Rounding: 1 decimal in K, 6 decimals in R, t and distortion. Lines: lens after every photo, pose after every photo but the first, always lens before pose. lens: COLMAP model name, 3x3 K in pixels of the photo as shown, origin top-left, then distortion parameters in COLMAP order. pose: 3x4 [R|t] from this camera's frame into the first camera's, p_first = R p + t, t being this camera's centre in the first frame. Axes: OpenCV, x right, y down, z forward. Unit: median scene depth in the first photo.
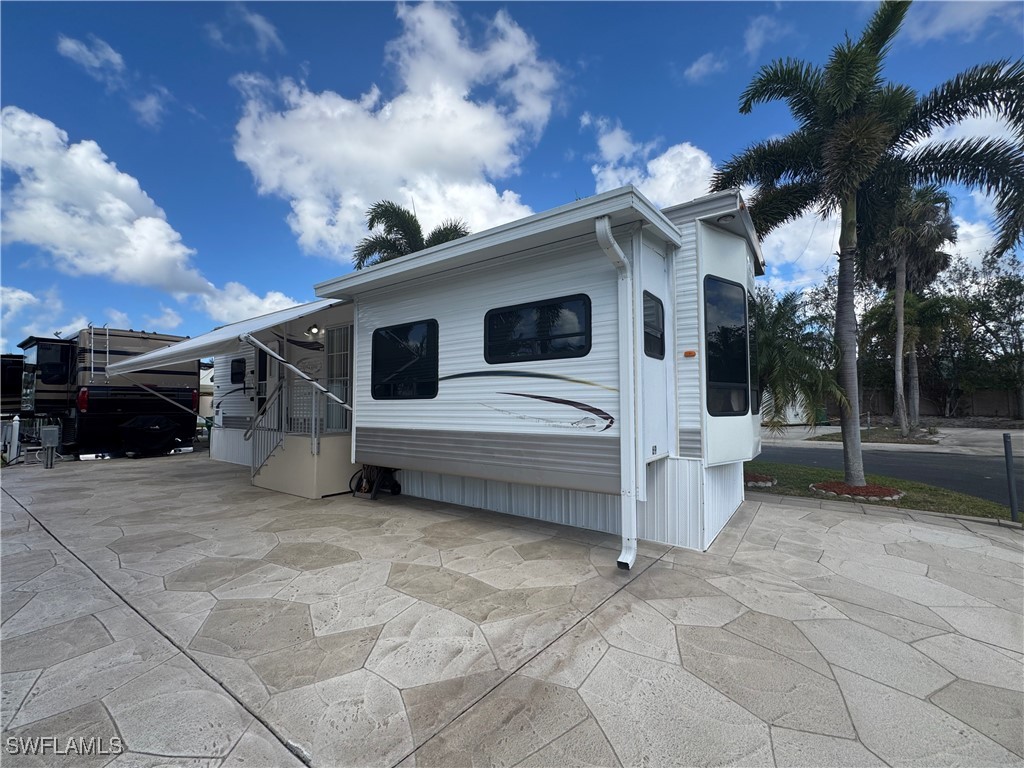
lens RADIAL K [[418.0, 0, 513.9], [0, 418.0, 386.3], [0, 0, 1]] dist [-0.000436, 0.000555]
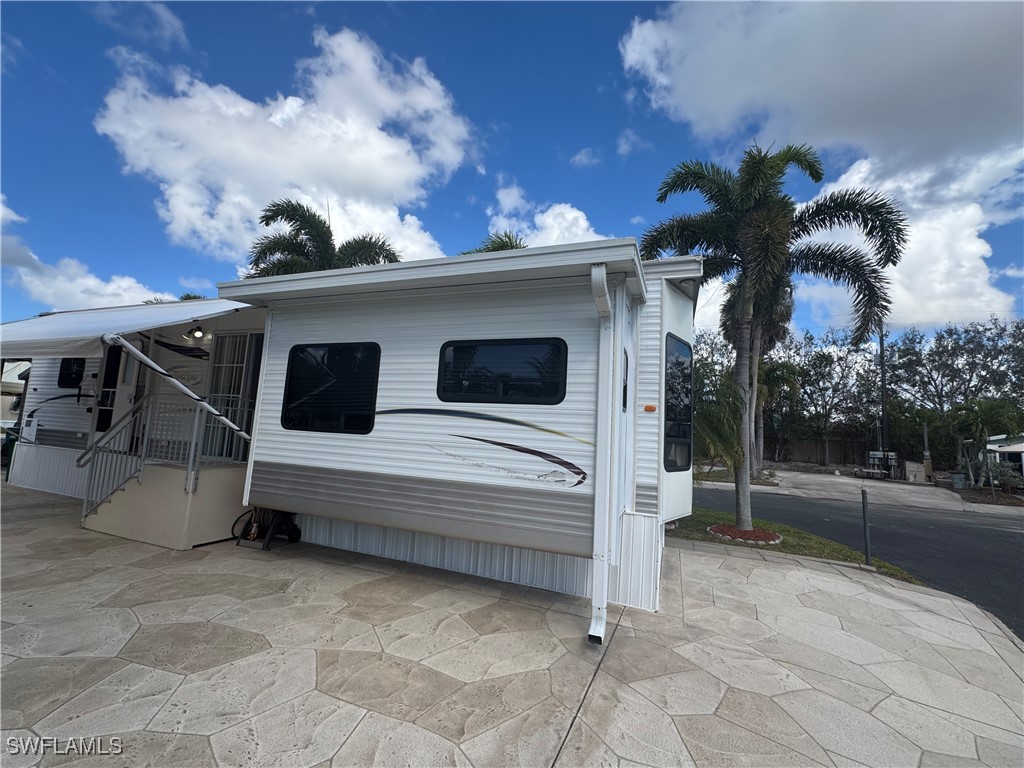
lens RADIAL K [[418.0, 0, 510.5], [0, 418.0, 385.6], [0, 0, 1]] dist [-0.000436, 0.000555]
pose [[0.965632, 0.085313, 0.245515, -0.145630], [-0.070016, 0.995059, -0.070389, -0.035448], [-0.250307, 0.050779, 0.966834, 0.104698]]
